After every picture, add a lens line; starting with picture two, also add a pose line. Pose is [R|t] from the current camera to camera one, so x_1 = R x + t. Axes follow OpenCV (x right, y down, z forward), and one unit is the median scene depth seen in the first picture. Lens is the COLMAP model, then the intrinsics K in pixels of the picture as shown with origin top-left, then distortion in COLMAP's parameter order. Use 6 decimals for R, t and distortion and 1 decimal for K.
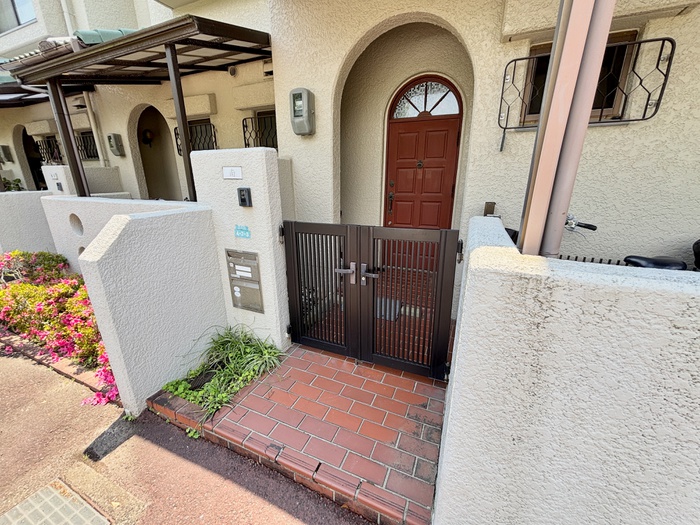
lens RADIAL K [[282.7, 0, 349.4], [0, 282.7, 261.9], [0, 0, 1]] dist [0.000925, 0.000254]
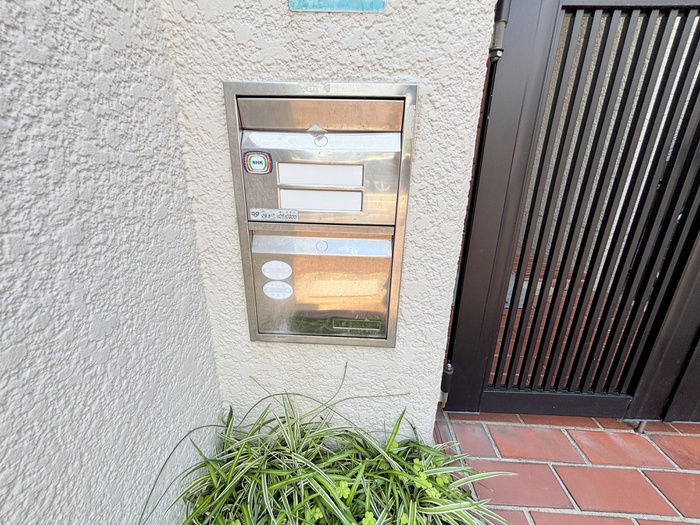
lens RADIAL K [[282.7, 0, 349.4], [0, 282.7, 261.9], [0, 0, 1]] dist [0.000925, 0.000254]
pose [[0.929747, -0.092568, 0.356373, -0.421610], [0.085993, 0.995706, 0.034285, 0.085340], [-0.358016, -0.001231, 0.933715, 0.733320]]
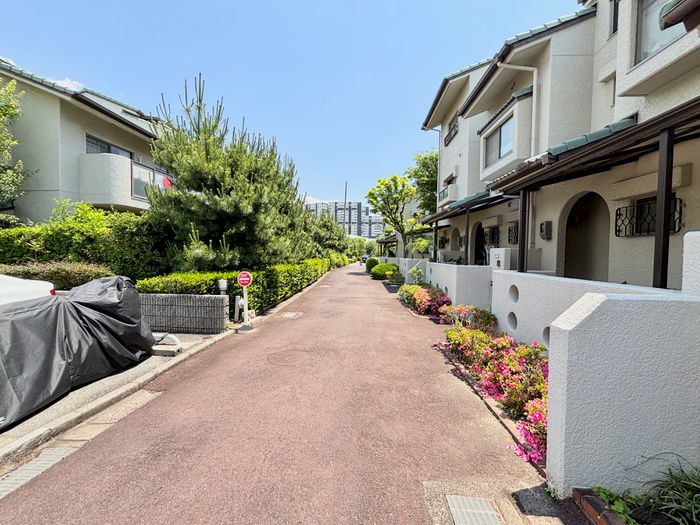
lens RADIAL K [[282.7, 0, 349.4], [0, 282.7, 261.9], [0, 0, 1]] dist [0.000925, 0.000254]
pose [[0.365962, 0.038185, -0.929846, -0.122379], [-0.288018, 0.954750, -0.074148, 0.047557], [0.884939, 0.294947, 0.360400, -0.167534]]
